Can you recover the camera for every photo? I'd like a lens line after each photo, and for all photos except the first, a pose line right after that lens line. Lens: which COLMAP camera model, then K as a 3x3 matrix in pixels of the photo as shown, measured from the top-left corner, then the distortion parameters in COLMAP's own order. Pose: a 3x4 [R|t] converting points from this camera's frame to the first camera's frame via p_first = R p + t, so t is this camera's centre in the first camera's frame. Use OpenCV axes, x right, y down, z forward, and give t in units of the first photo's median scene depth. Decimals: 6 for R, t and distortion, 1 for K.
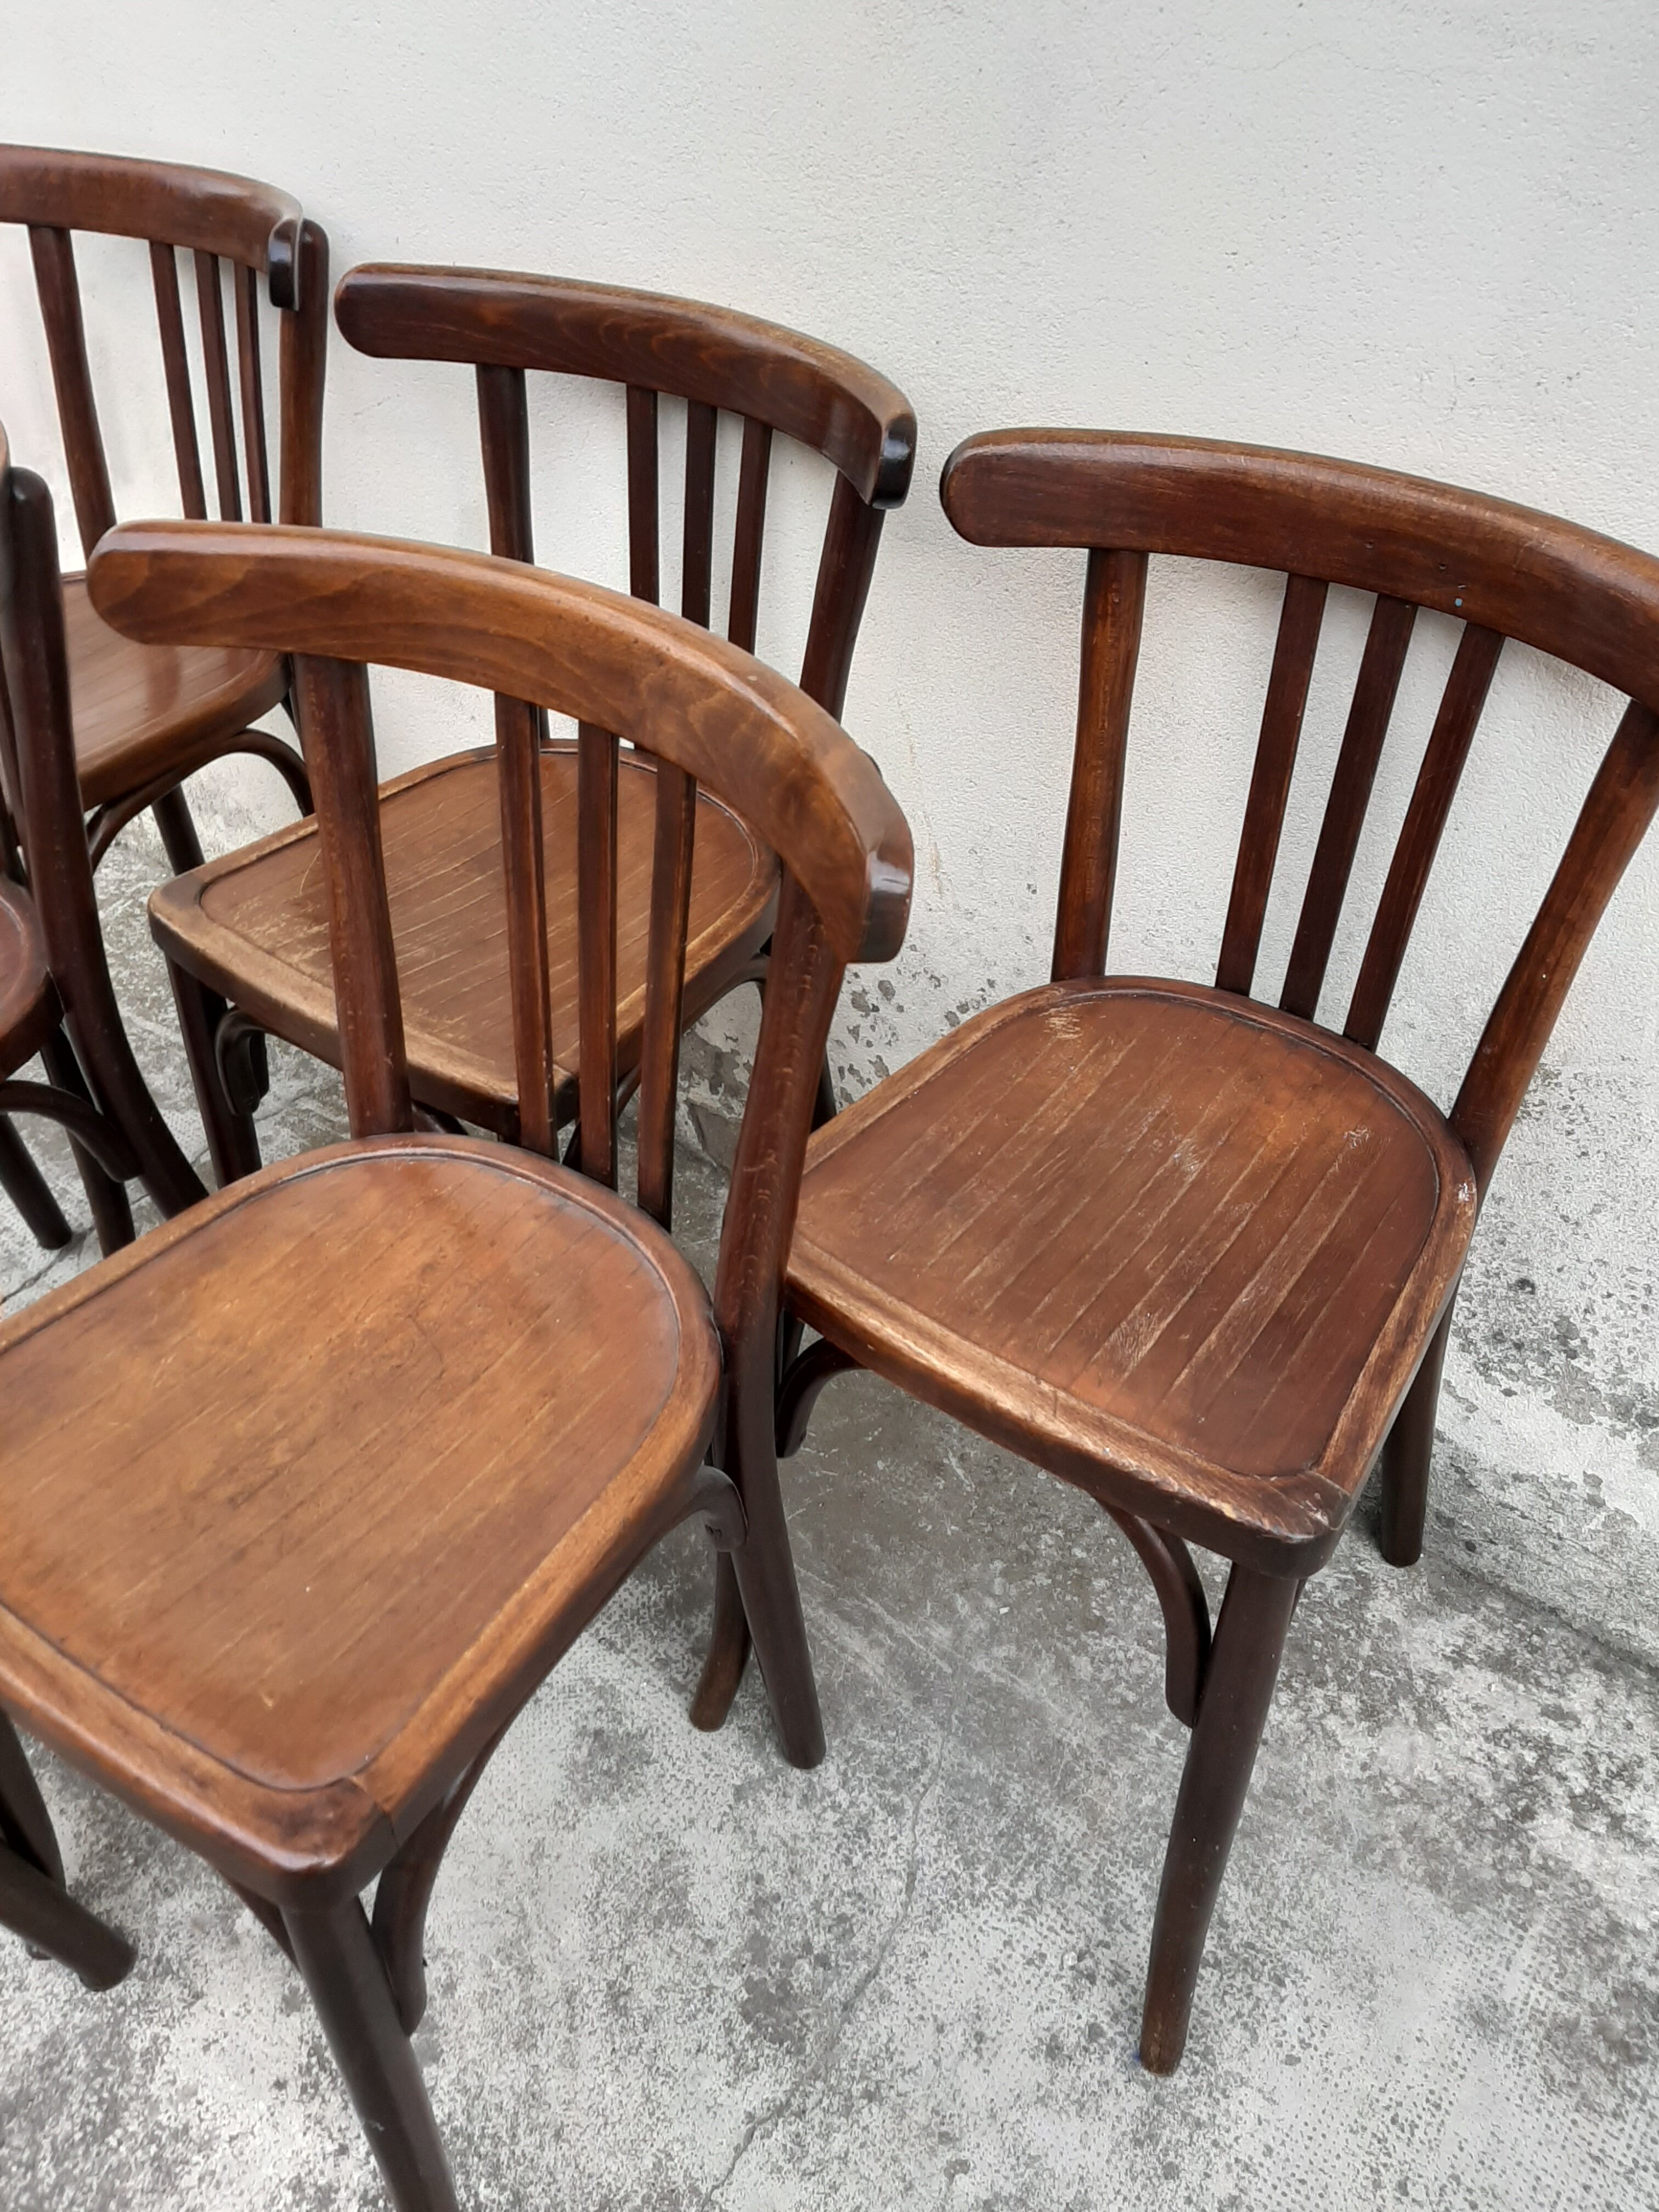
lens RADIAL K [[1923.6, 0, 829.5], [0, 1923.6, 1106.0], [0, 0, 1]] dist [0.116431, -0.225574]
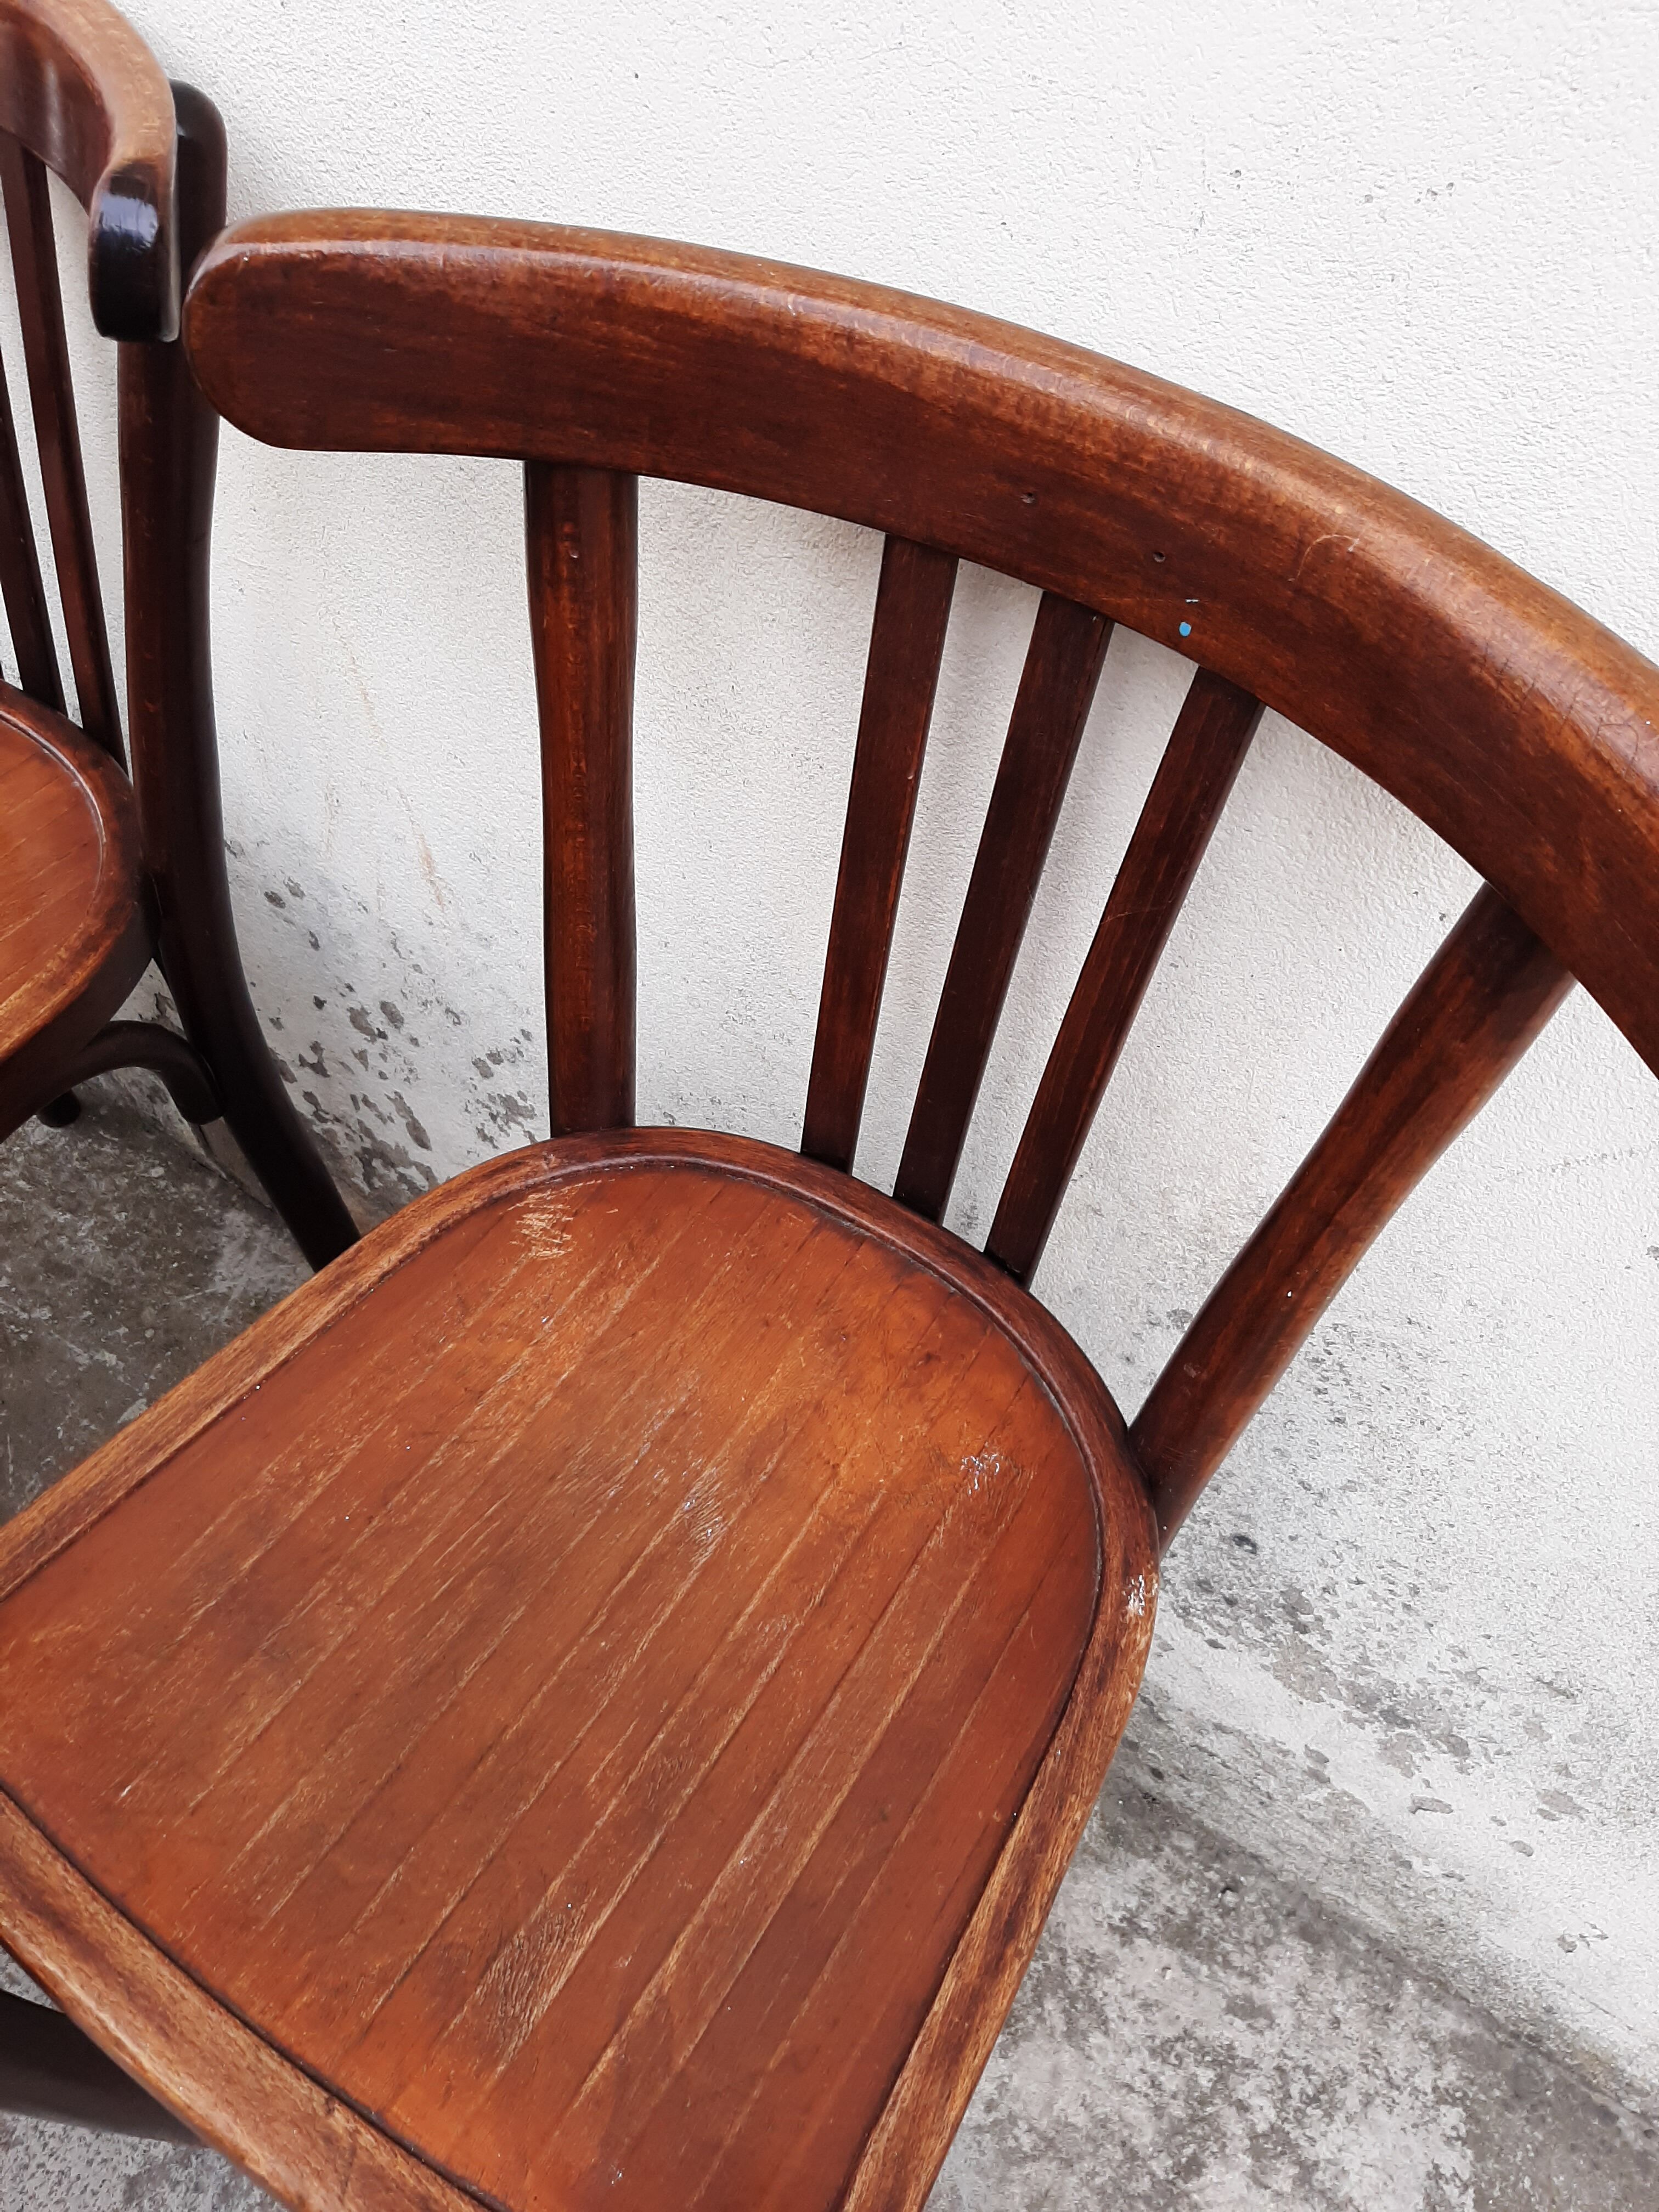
lens RADIAL K [[1735.3, 0, 829.5], [0, 1735.3, 1106.0], [0, 0, 1]] dist [0.091255, -0.142592]
pose [[0.997198, 0.013534, 0.073577, 0.158432], [-0.028833, 0.977049, 0.211055, -0.186178], [-0.069032, -0.212585, 0.974701, 0.425090]]
